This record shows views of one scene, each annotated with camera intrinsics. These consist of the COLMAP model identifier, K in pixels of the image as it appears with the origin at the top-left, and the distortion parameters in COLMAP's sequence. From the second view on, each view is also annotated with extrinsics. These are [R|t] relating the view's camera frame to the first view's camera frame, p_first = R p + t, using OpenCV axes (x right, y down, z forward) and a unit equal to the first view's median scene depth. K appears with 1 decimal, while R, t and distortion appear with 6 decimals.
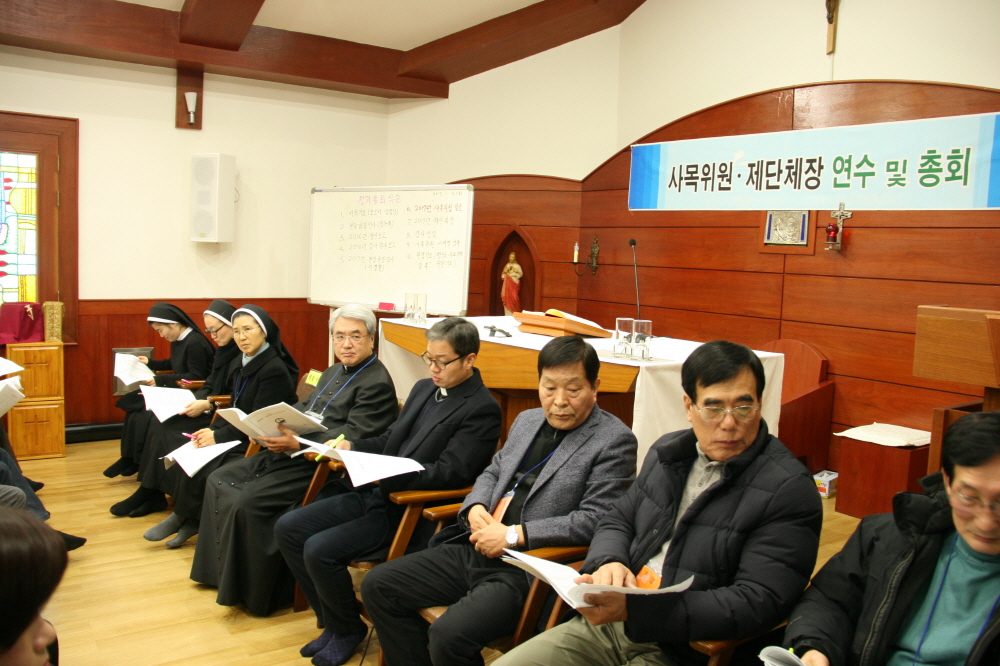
lens RADIAL K [[831.6, 0, 501.6], [0, 831.6, 331.4], [0, 0, 1]] dist [-0.190572, 0.158761]
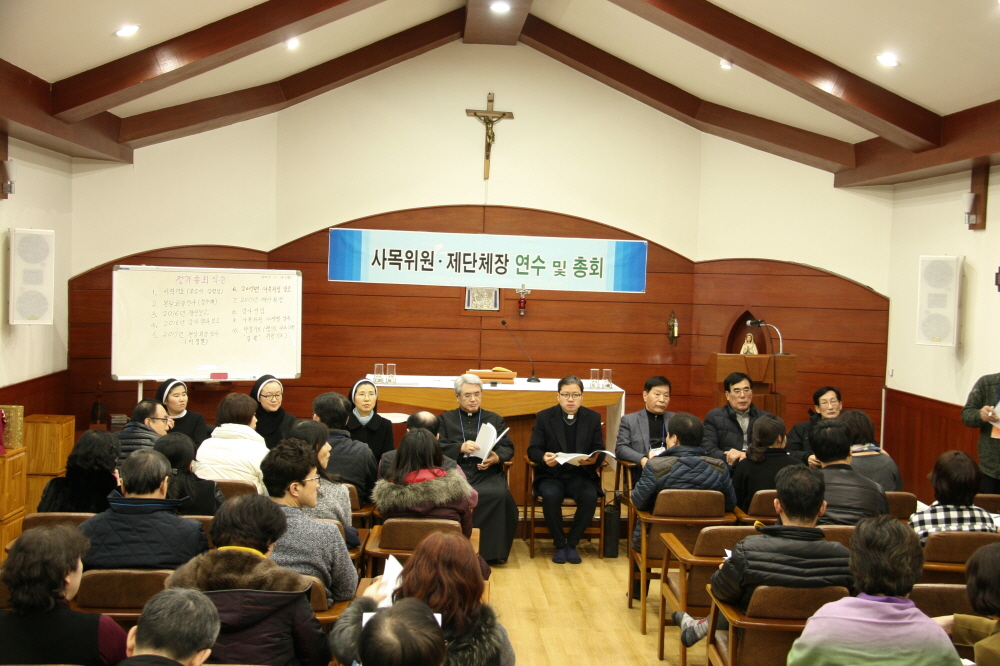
lens RADIAL K [[1247.5, 0, 495.0], [0, 1247.5, 334.7], [0, 0, 1]] dist [0.069799, 0.000000]
pose [[0.540603, -0.063350, 0.838889, -1.536862], [0.069294, 0.997126, 0.030644, -0.126863], [-0.838419, 0.041563, 0.543439, -0.267889]]
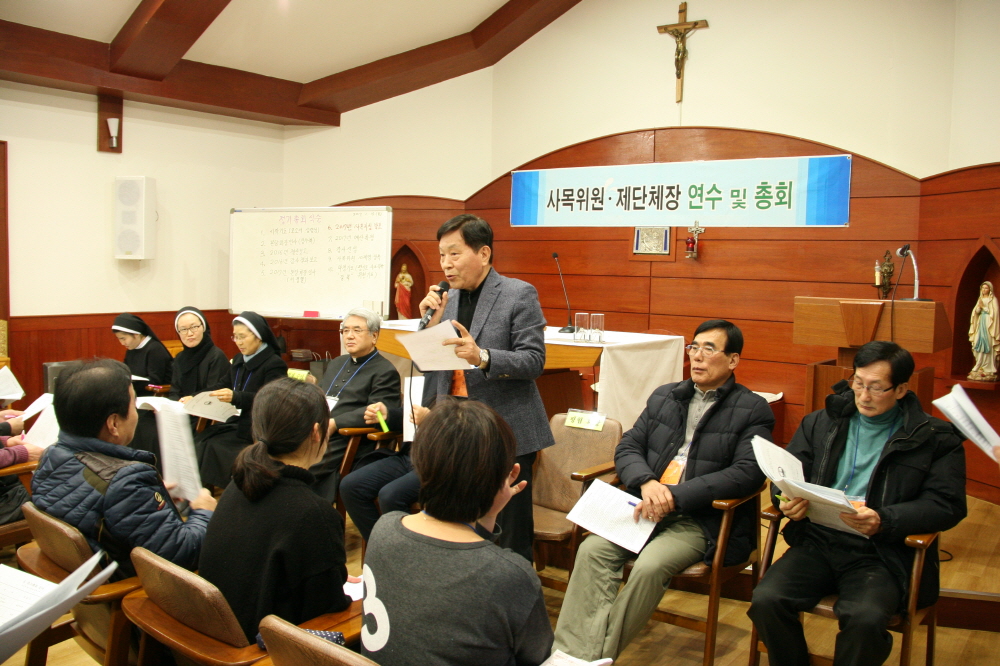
lens RADIAL K [[831.6, 0, 497.5], [0, 831.6, 329.8], [0, 0, 1]] dist [-0.190572, 0.158761]
pose [[0.967351, -0.035870, 0.250890, -0.199371], [0.038564, 0.999239, -0.005827, 0.008572], [-0.250490, 0.015312, 0.967998, -0.168689]]
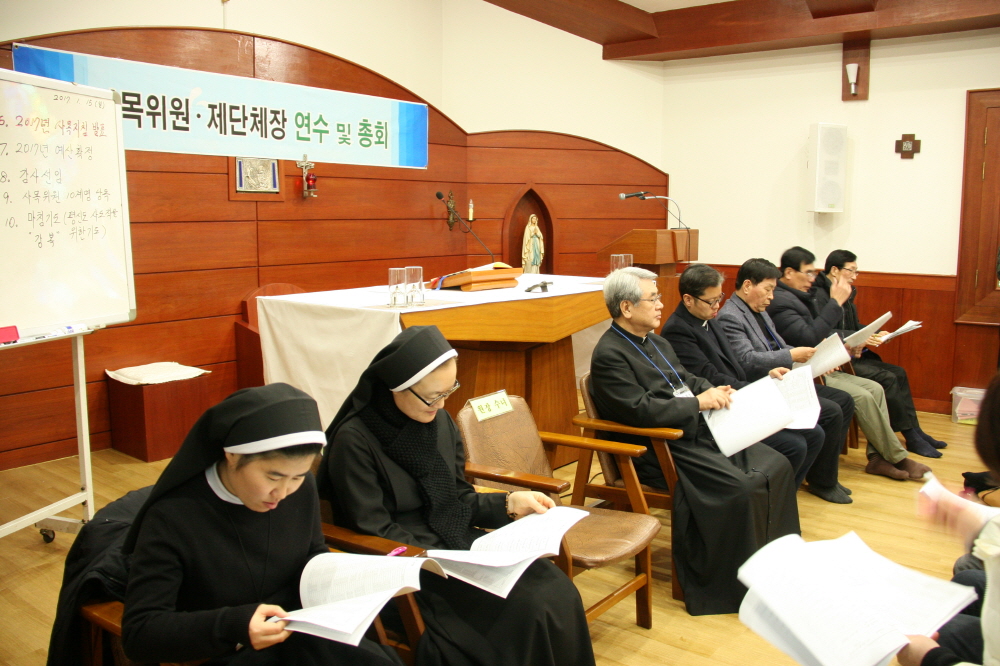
lens RADIAL K [[831.6, 0, 502.8], [0, 831.6, 340.9], [0, 0, 1]] dist [-0.190572, 0.158761]
pose [[-0.270084, -0.178045, 0.946232, -0.706151], [0.076490, 0.975680, 0.205419, -0.107763], [-0.959794, 0.127858, -0.249897, 0.956838]]
